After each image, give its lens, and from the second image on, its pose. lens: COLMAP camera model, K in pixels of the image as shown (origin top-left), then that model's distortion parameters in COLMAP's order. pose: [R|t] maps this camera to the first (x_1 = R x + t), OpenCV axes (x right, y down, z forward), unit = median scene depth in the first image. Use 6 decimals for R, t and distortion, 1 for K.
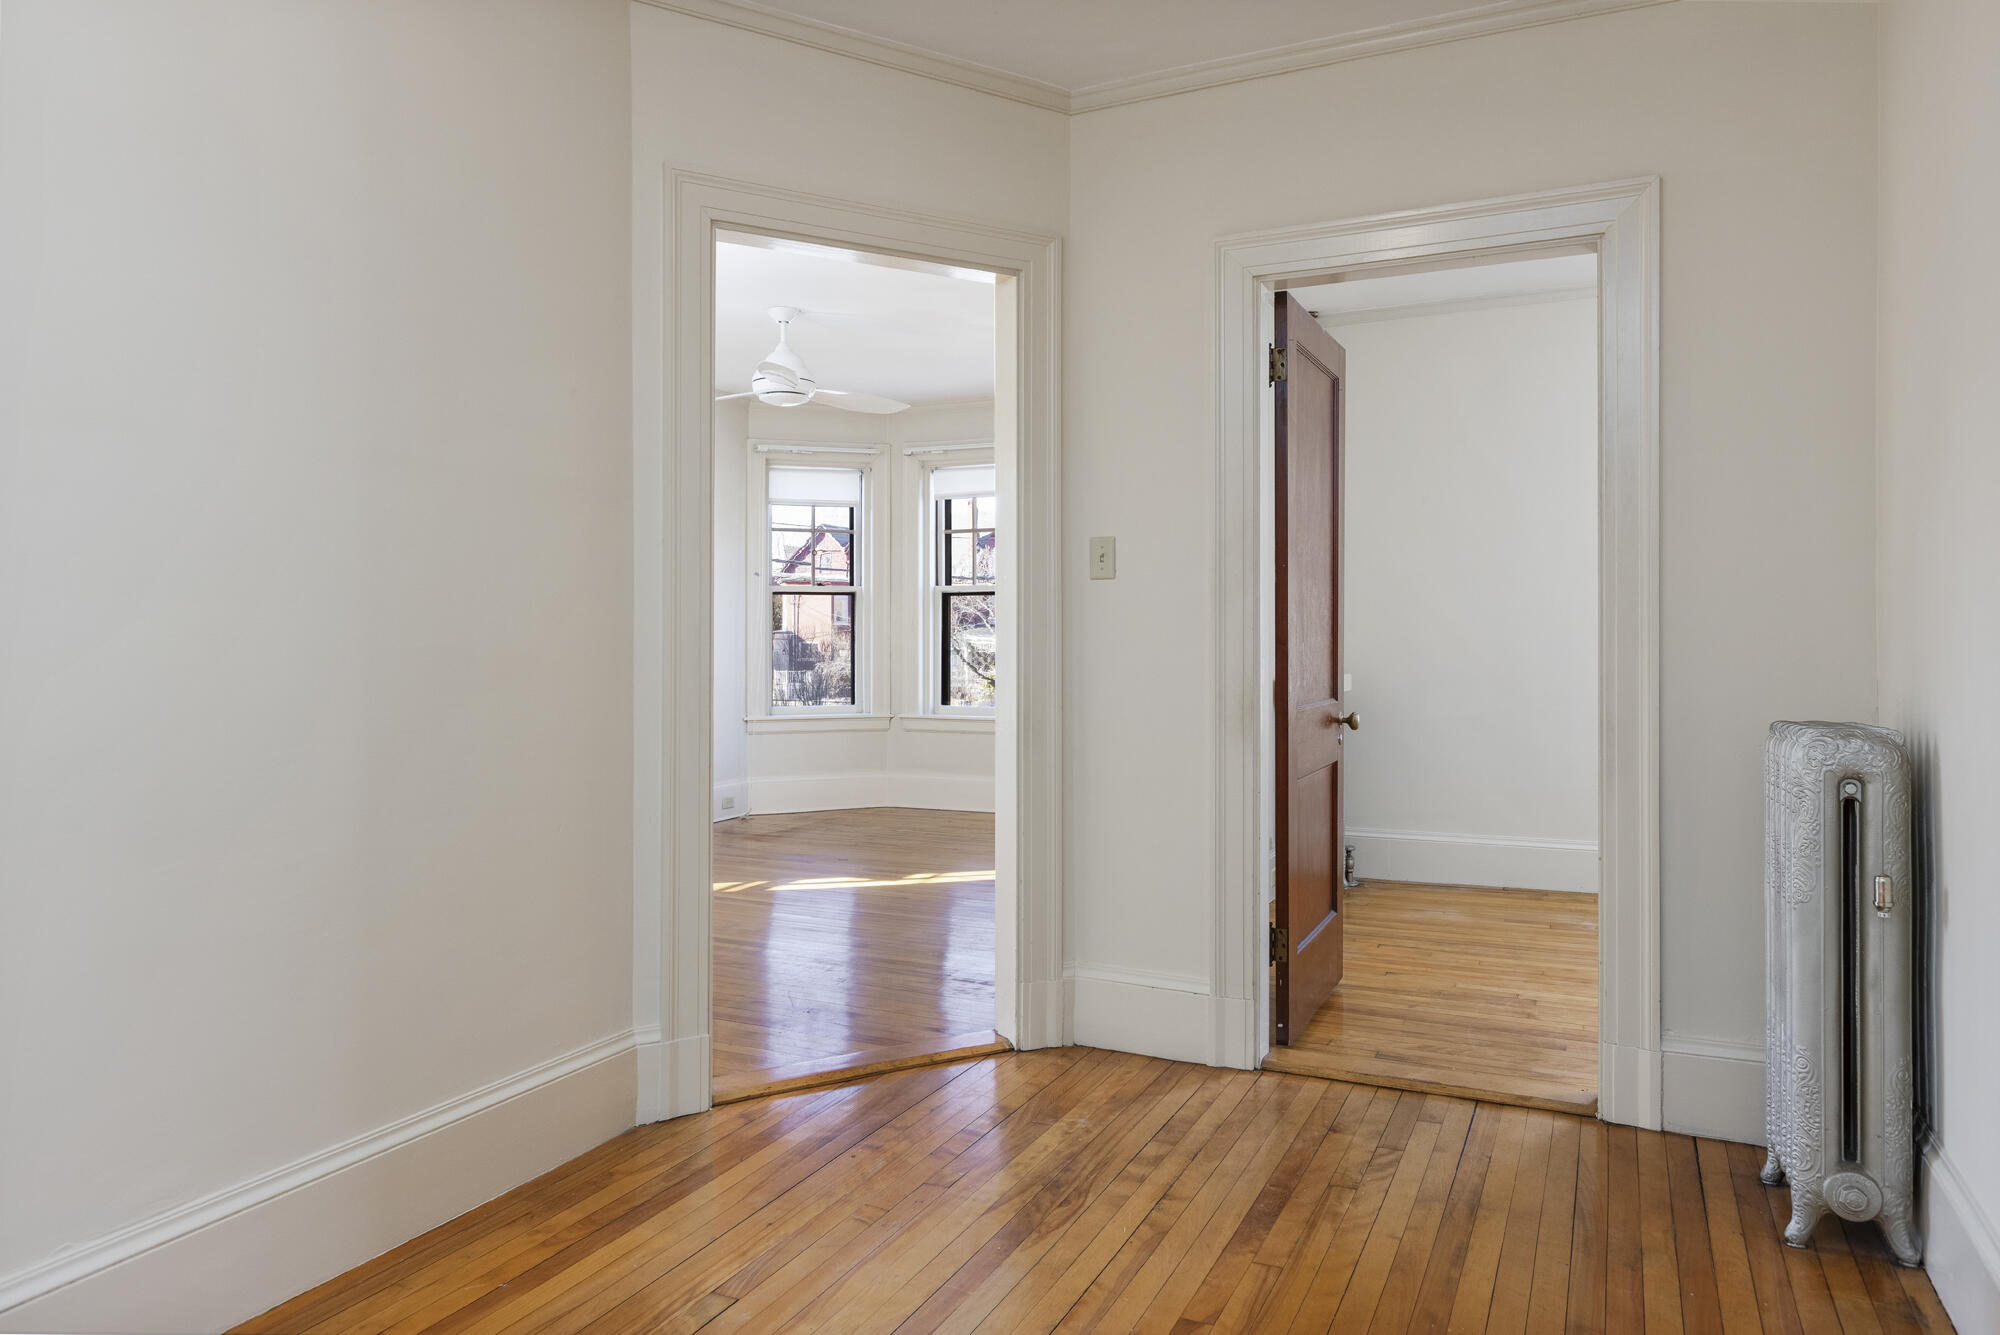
lens RADIAL K [[1311.3, 0, 997.9], [0, 1311.3, 616.3], [0, 0, 1]] dist [0.000631, -0.000300]
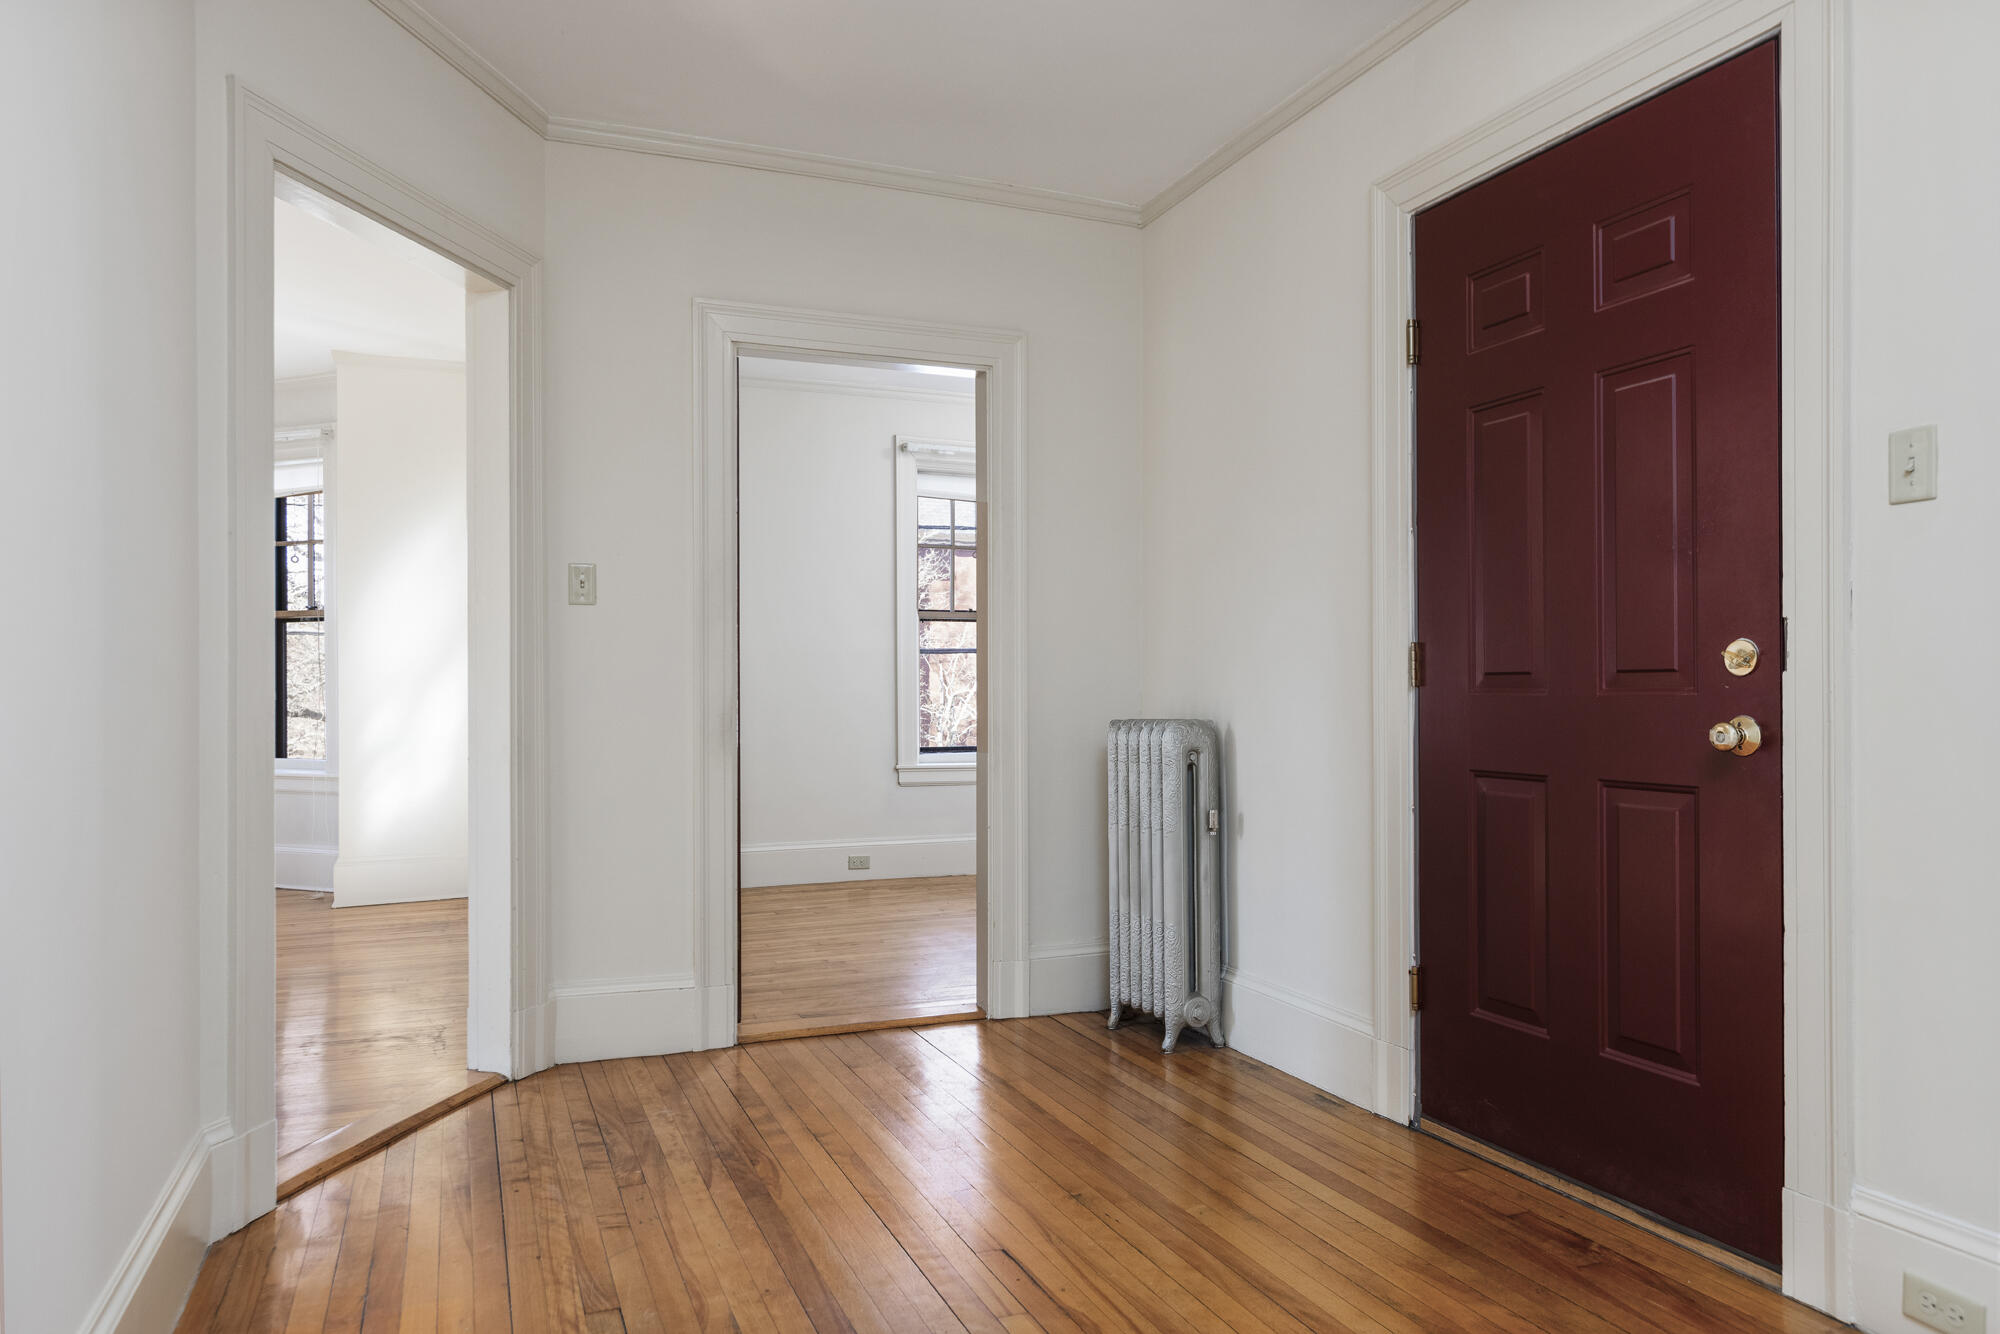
lens RADIAL K [[1310.8, 0, 1000.0], [0, 1310.8, 667.0], [0, 0, 1]] dist [0.002697, -0.001721]
pose [[0.670650, 0.010838, 0.741695, -0.545744], [-0.012511, 0.999916, -0.003298, 0.023307], [-0.741669, -0.007067, 0.670729, 0.085282]]
